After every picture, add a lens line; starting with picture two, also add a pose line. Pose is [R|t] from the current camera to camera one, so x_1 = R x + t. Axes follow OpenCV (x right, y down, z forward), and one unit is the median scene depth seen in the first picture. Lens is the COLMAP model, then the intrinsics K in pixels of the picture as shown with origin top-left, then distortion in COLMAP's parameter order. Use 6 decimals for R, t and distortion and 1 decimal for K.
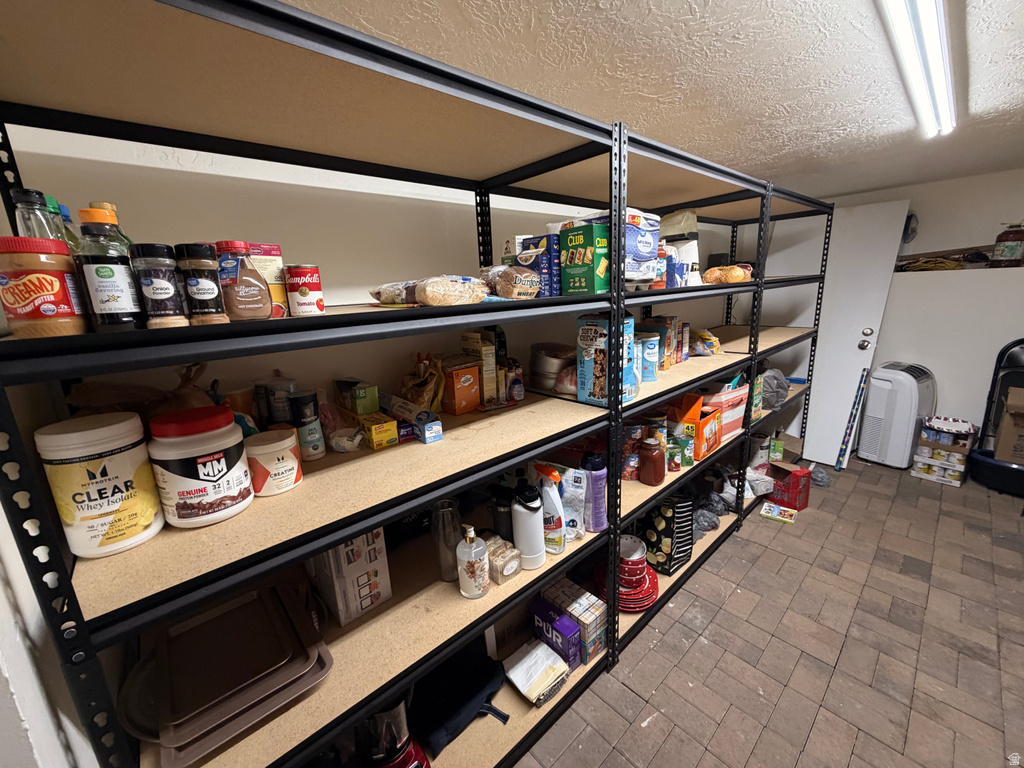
lens RADIAL K [[407.8, 0, 511.7], [0, 407.8, 384.1], [0, 0, 1]] dist [0.000484, 0.000008]
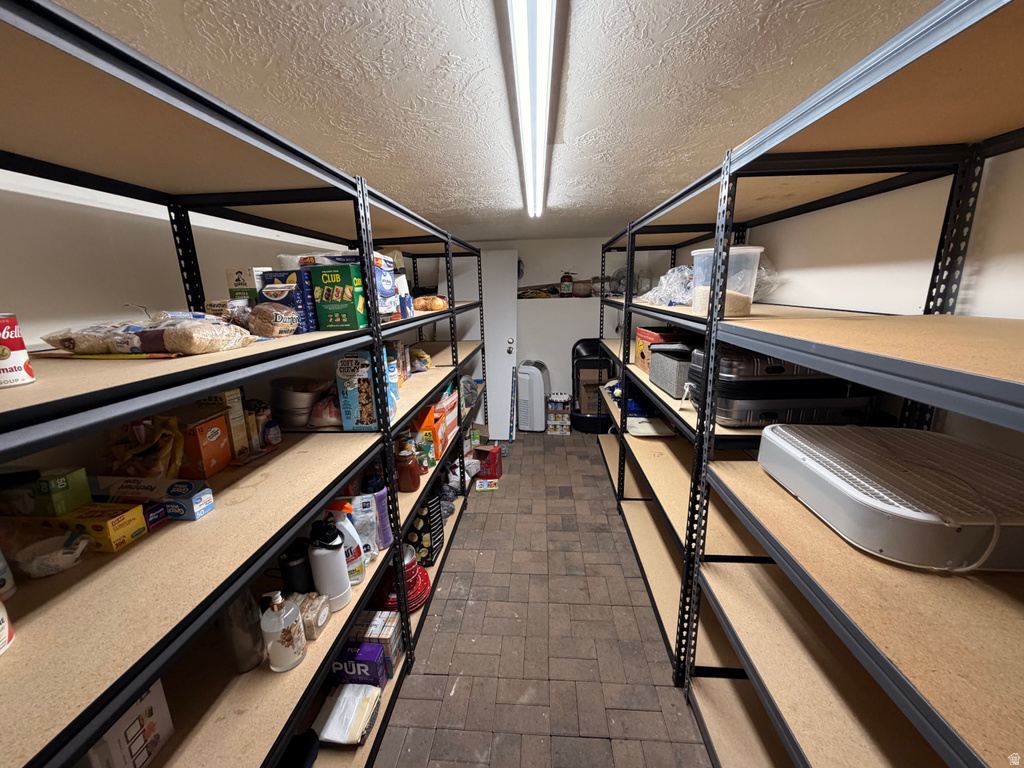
lens RADIAL K [[407.8, 0, 510.8], [0, 407.8, 383.3], [0, 0, 1]] dist [0.000484, 0.000008]
pose [[0.721552, -0.129566, 0.680129, -0.212977], [0.154607, 0.987681, 0.024133, -0.036293], [-0.674878, 0.087740, 0.732695, -0.037868]]
